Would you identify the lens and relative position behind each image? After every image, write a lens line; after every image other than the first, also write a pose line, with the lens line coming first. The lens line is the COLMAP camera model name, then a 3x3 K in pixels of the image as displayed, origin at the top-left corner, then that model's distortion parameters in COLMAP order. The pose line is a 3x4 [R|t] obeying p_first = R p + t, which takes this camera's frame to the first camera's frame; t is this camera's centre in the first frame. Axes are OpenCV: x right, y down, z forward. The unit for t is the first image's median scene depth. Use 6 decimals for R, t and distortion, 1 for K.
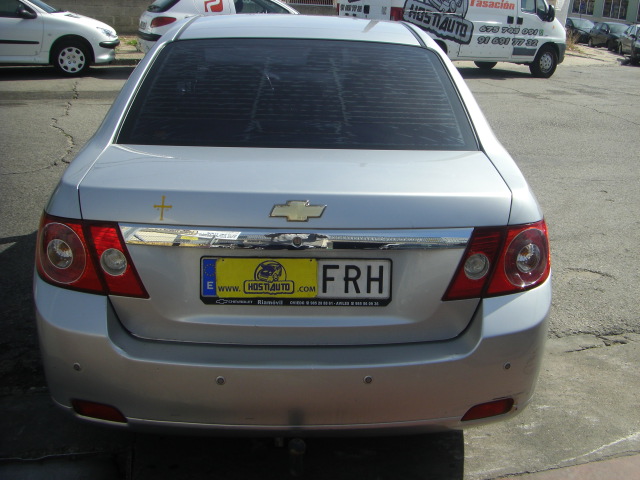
lens RADIAL K [[720.8, 0, 360.3], [0, 720.8, 226.3], [0, 0, 1]] dist [-0.164926, 0.058660]
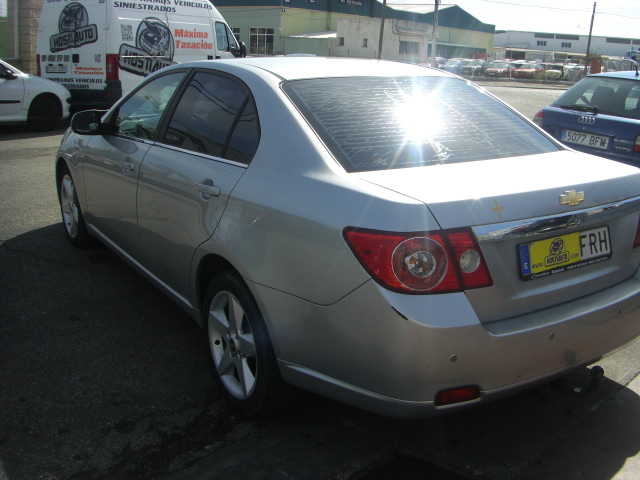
lens RADIAL K [[720.8, 0, 360.3], [0, 720.8, 226.3], [0, 0, 1]] dist [-0.164926, 0.058660]
pose [[0.854232, -0.155411, 0.496120, -1.057874], [0.181207, 0.983437, -0.003942, -0.034117], [-0.487291, 0.093268, 0.868245, 0.035059]]
